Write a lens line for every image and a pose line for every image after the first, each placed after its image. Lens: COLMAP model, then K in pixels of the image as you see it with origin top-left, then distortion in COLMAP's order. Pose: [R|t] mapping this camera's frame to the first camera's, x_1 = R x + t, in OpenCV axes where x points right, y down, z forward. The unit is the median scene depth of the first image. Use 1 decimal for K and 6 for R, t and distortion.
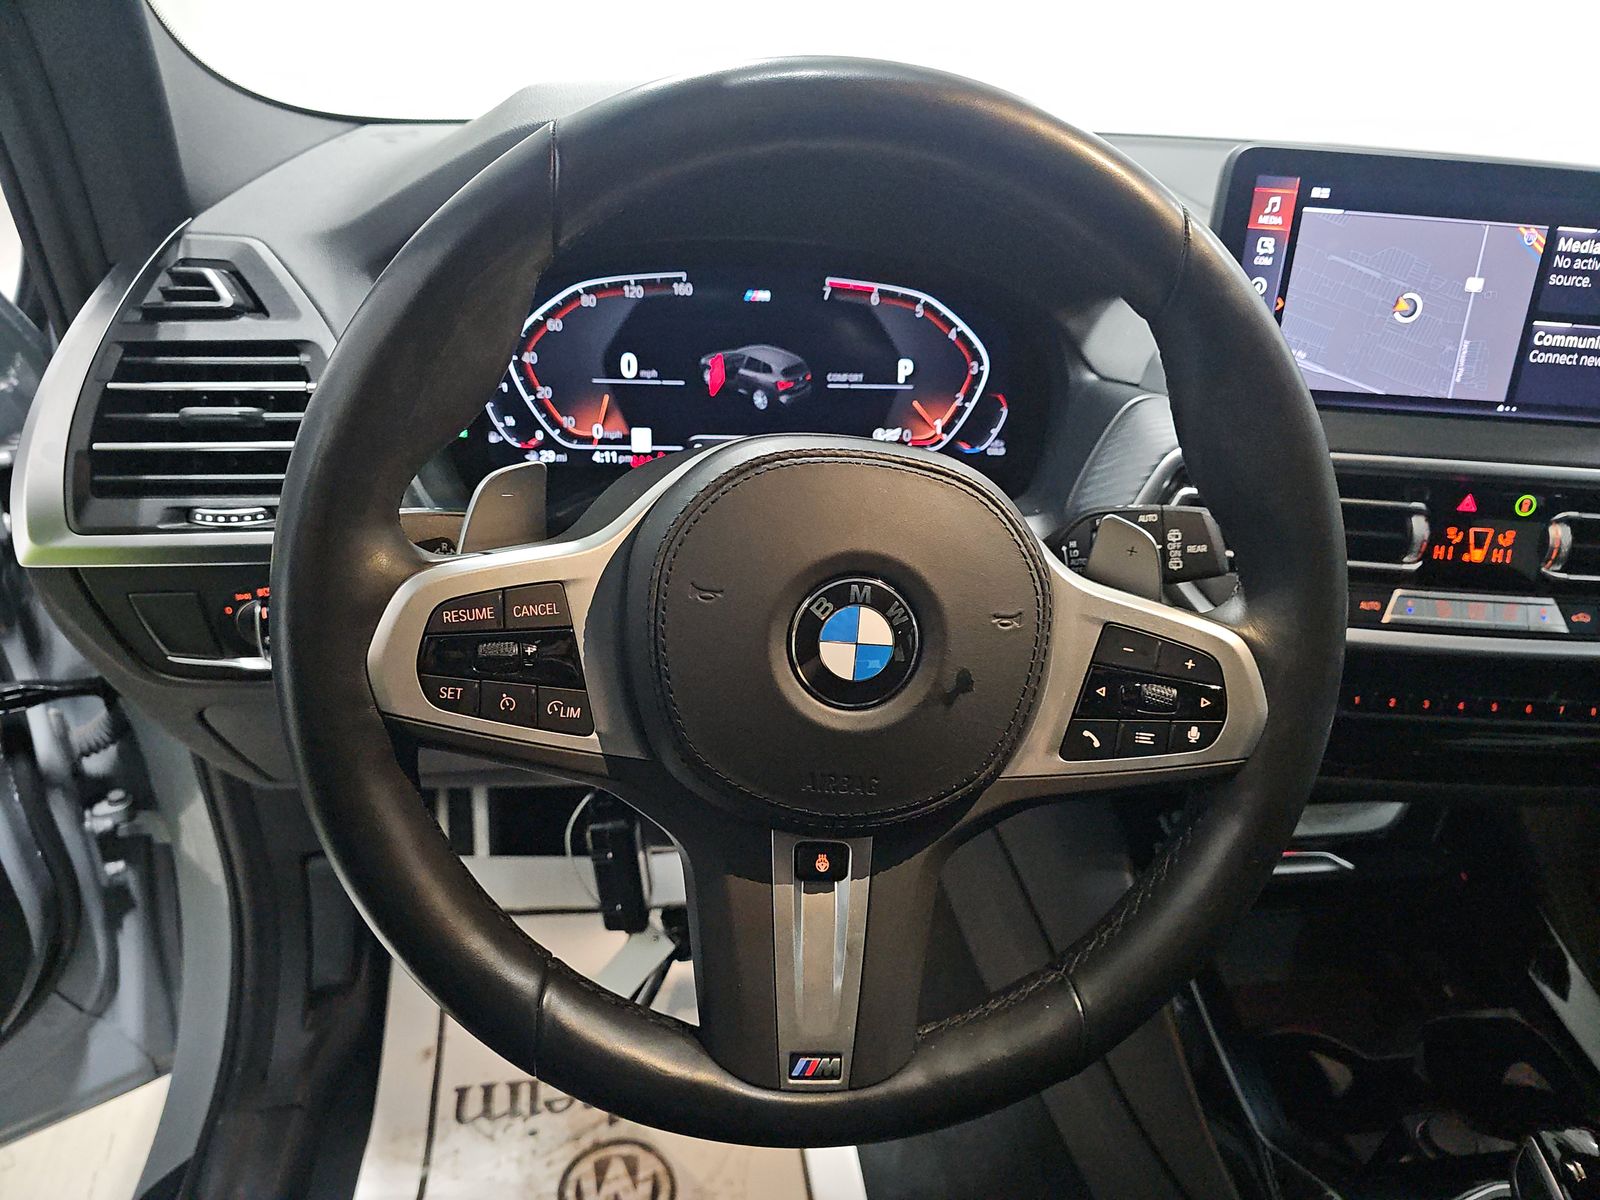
lens RADIAL K [[1140.9, 0, 800.9], [0, 1140.9, 599.4], [0, 0, 1]] dist [0.011190, -0.034295]
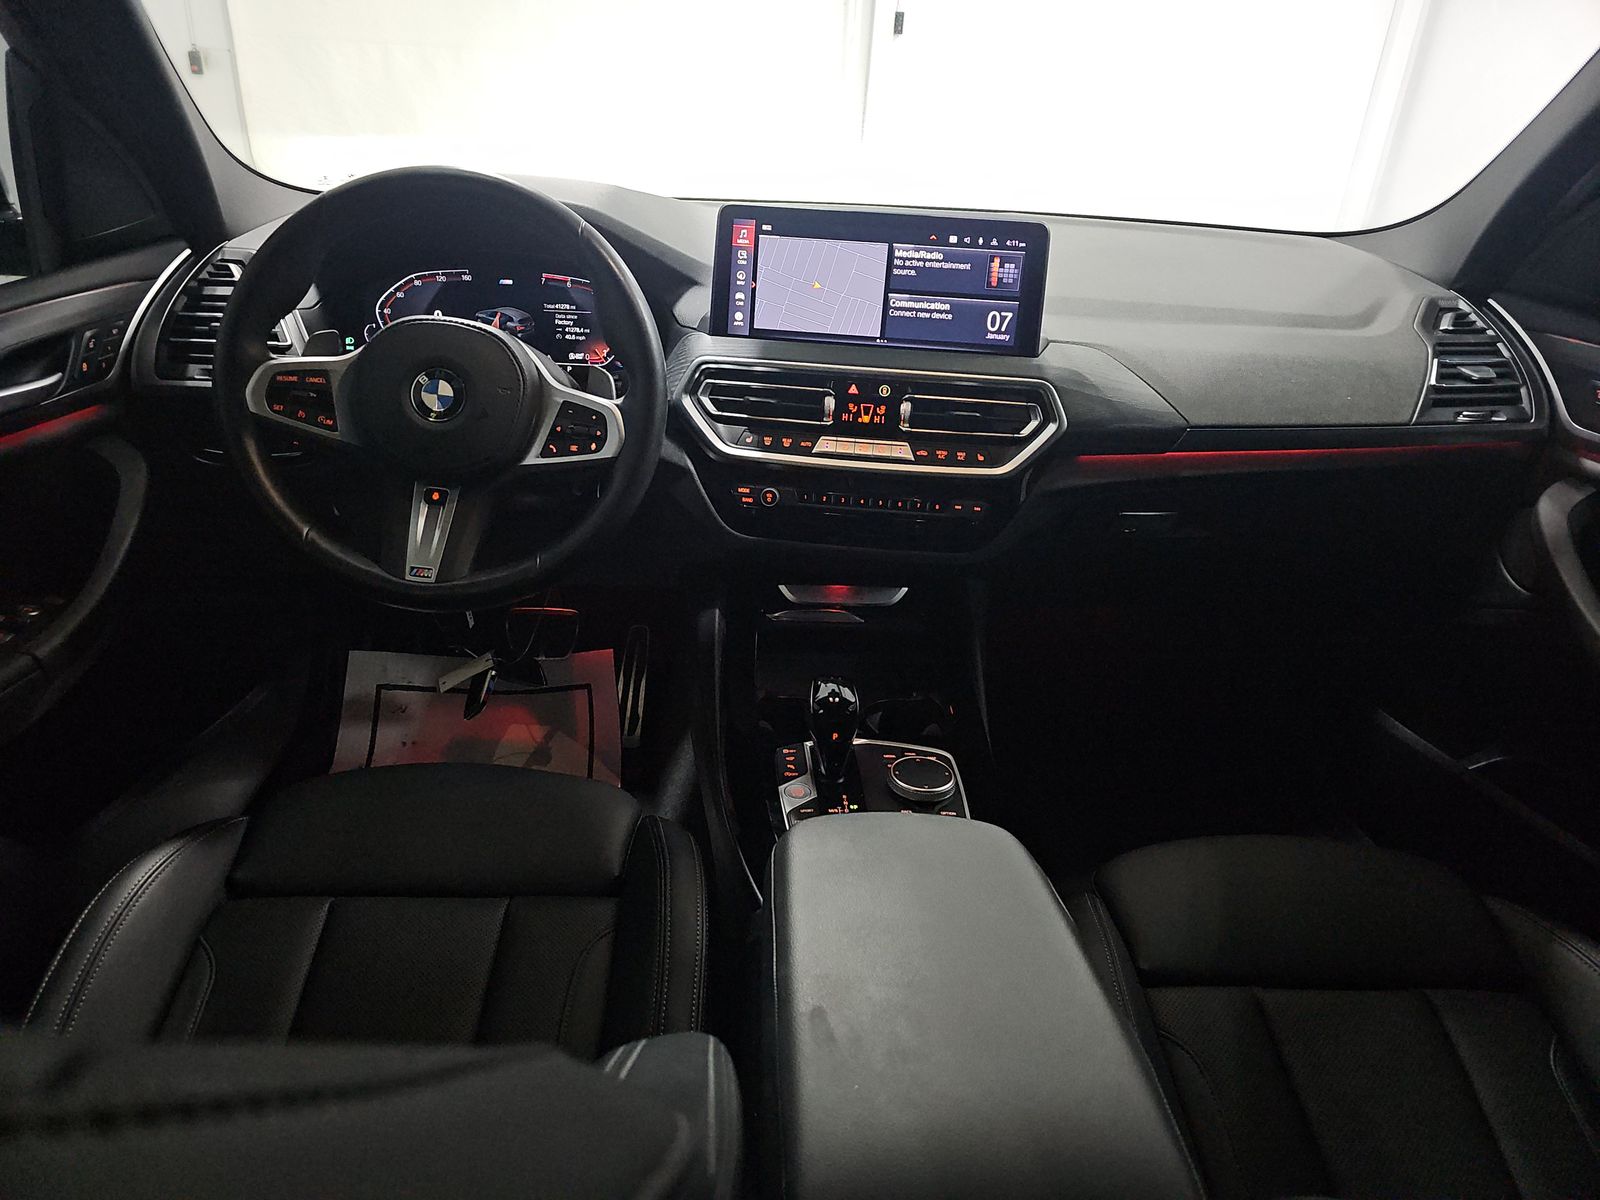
lens RADIAL K [[1096.8, 0, 787.7], [0, 1096.8, 600.7], [0, 0, 1]] dist [0.024386, -0.019819]
pose [[0.994338, 0.033230, -0.100937, 0.674174], [-0.038770, 0.997818, -0.053435, 0.371054], [0.098941, 0.057046, 0.993457, -0.811094]]
